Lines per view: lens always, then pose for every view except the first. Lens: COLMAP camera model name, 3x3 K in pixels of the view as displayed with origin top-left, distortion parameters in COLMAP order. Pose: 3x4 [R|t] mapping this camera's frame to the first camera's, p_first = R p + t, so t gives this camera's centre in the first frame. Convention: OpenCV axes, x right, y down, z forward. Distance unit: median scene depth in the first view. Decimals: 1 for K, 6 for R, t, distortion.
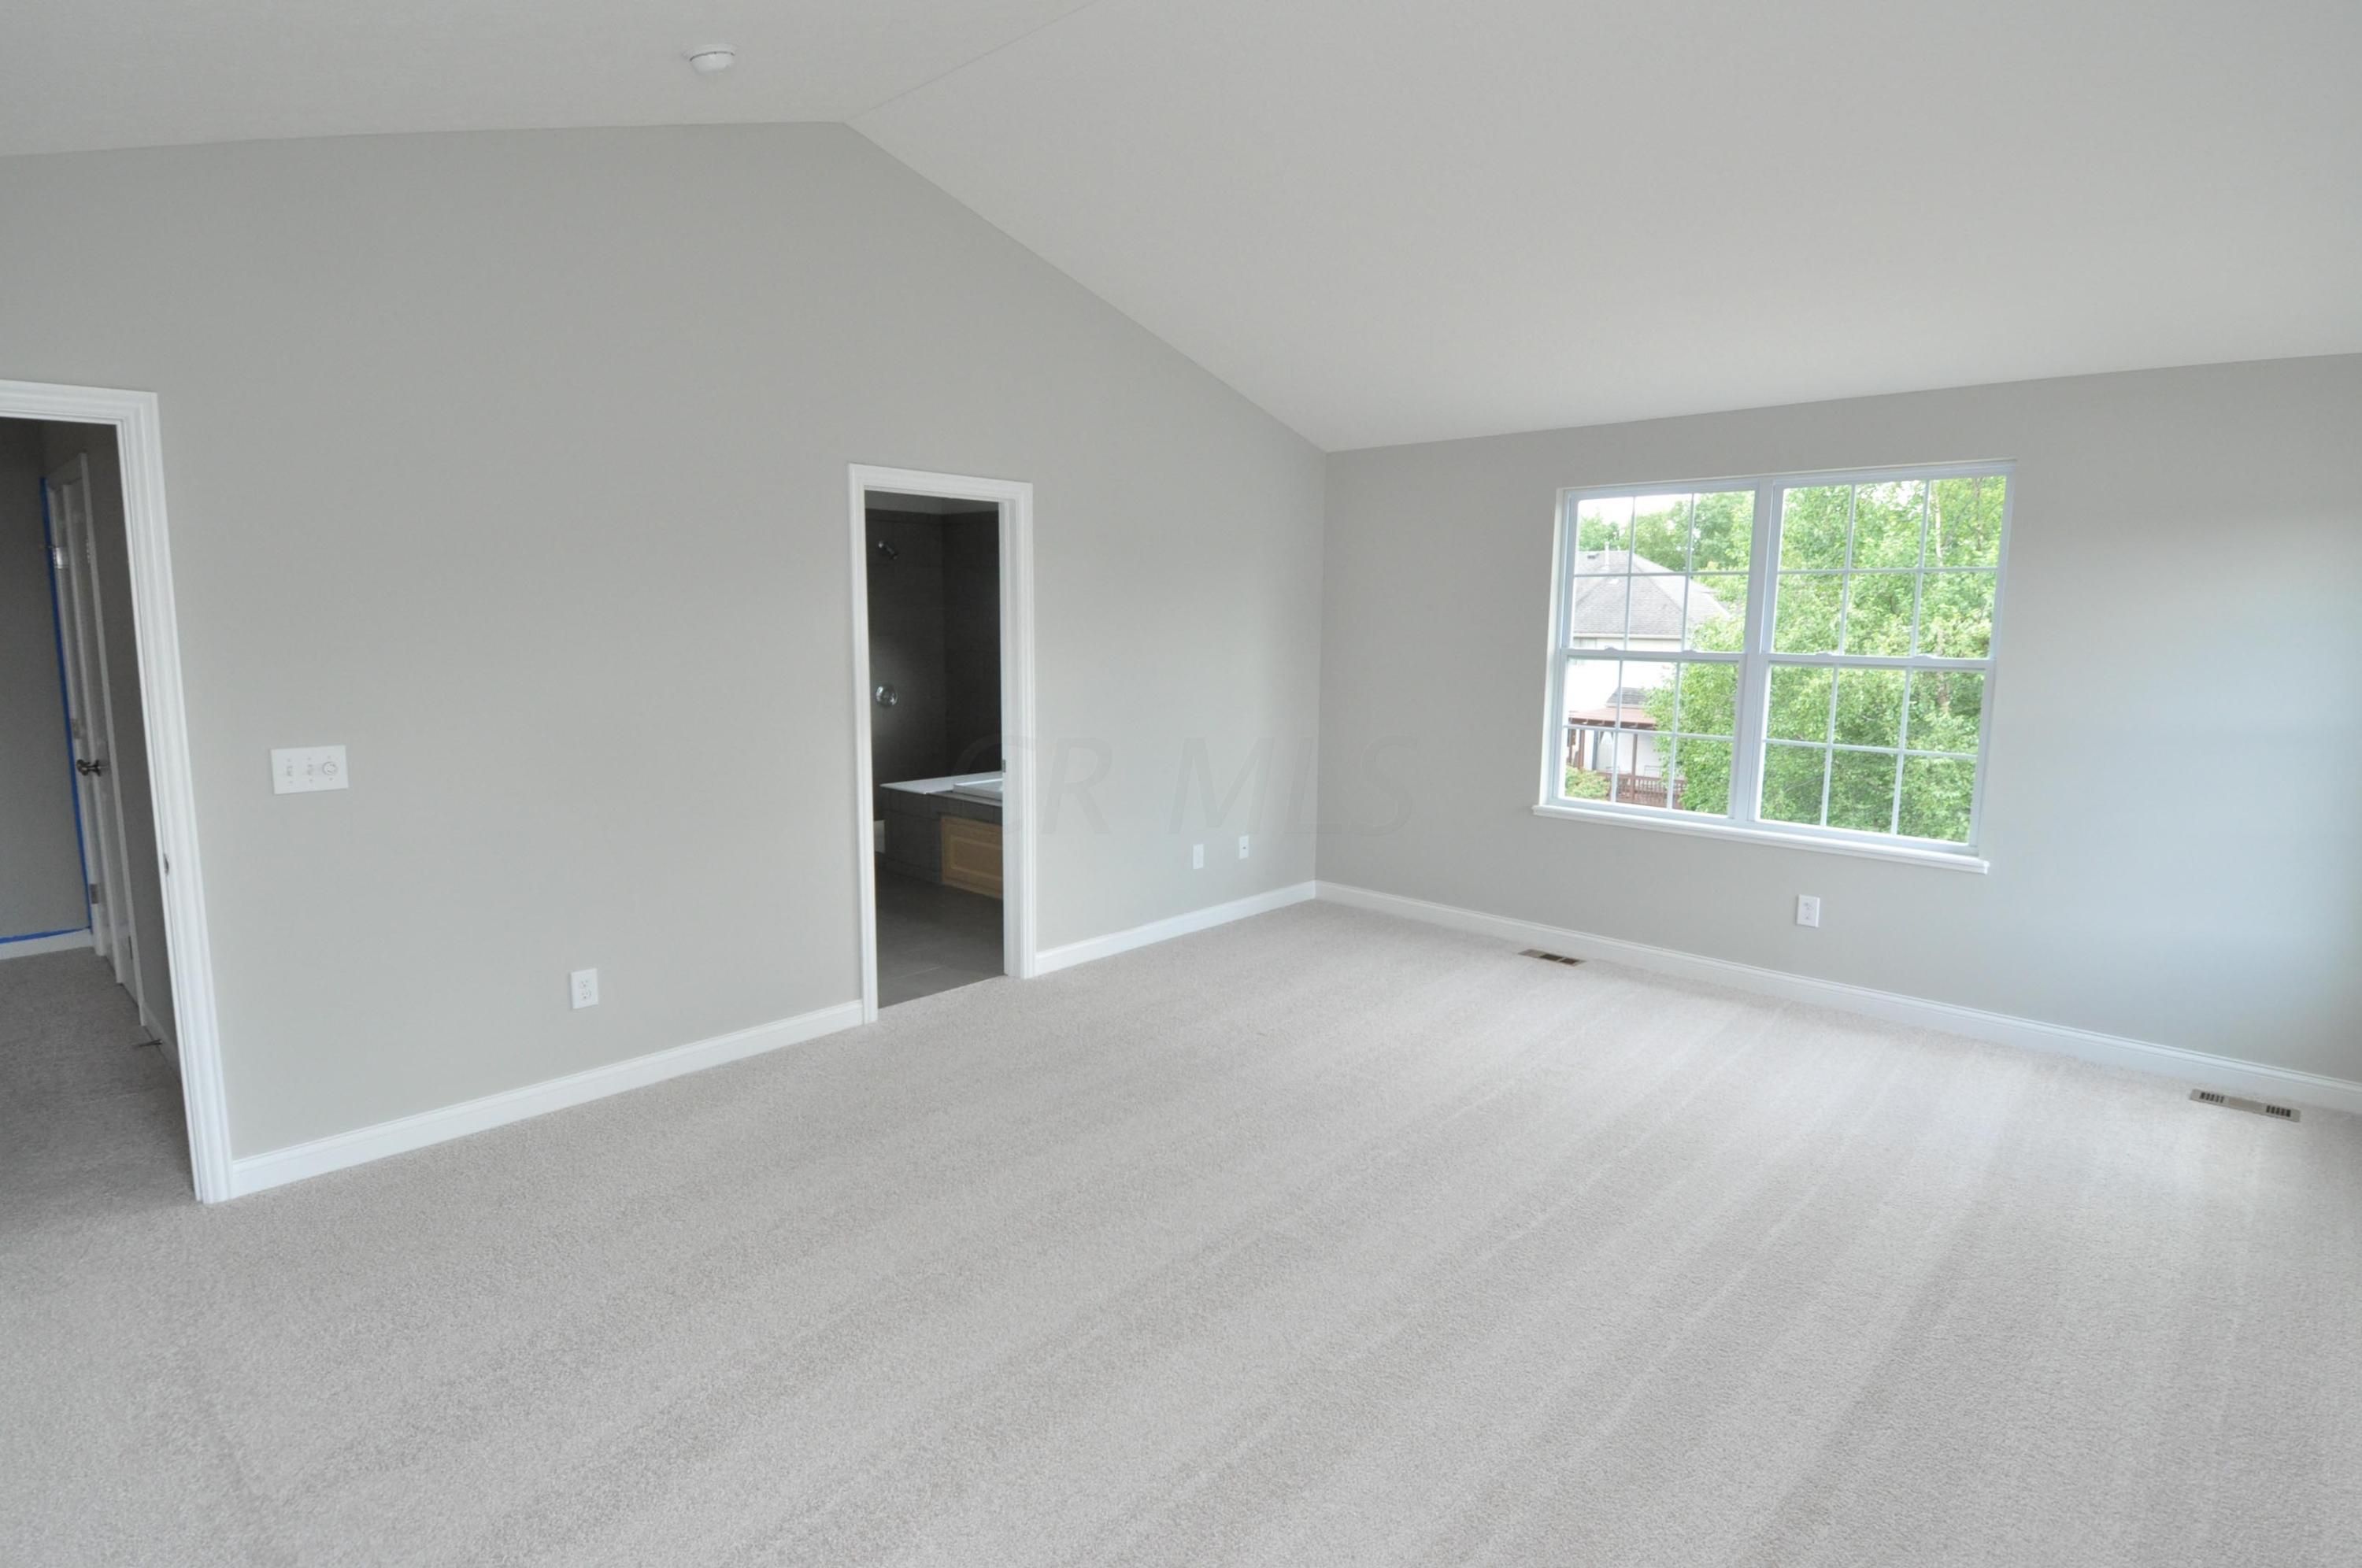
lens RADIAL K [[1222.8, 0, 1195.5], [0, 1222.8, 772.3], [0, 0, 1]] dist [0.050395, -0.054864]
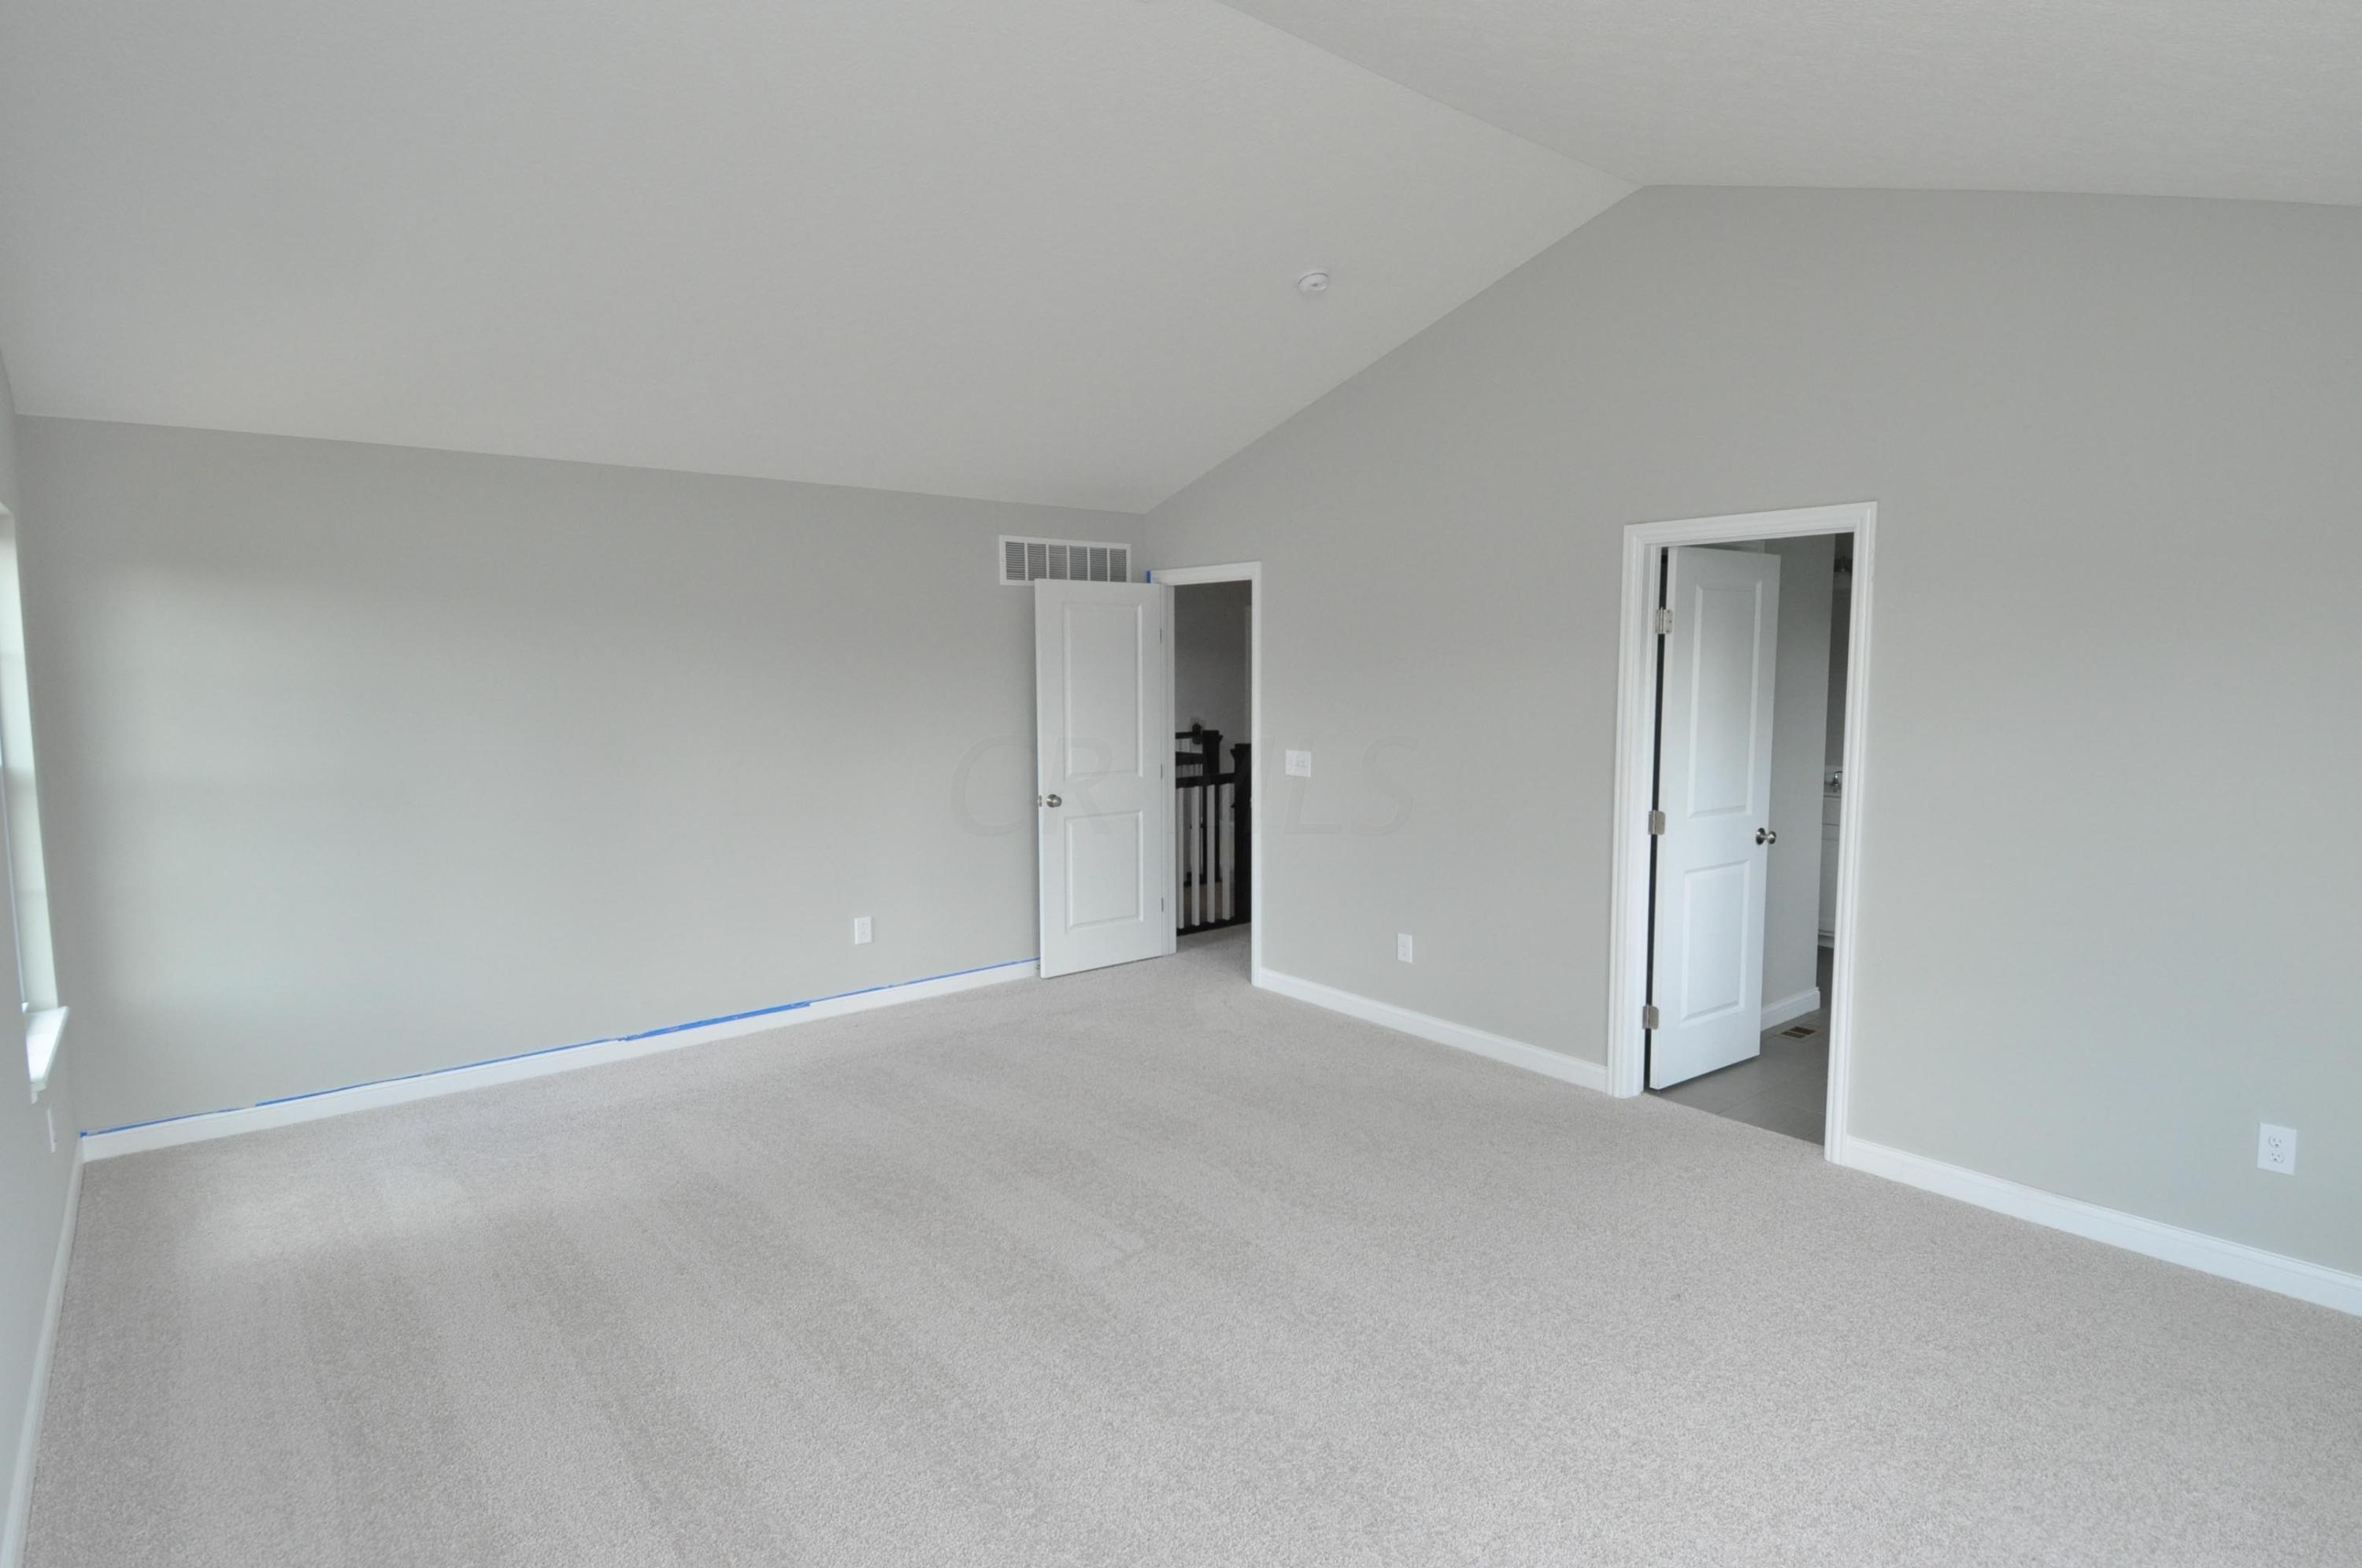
lens RADIAL K [[1222.8, 0, 1195.5], [0, 1222.8, 772.3], [0, 0, 1]] dist [0.050395, -0.054864]
pose [[-0.135413, 0.081634, -0.987421, 0.874895], [-0.131727, 0.986269, 0.099603, -0.123884], [0.981994, 0.143558, -0.122800, 0.922449]]
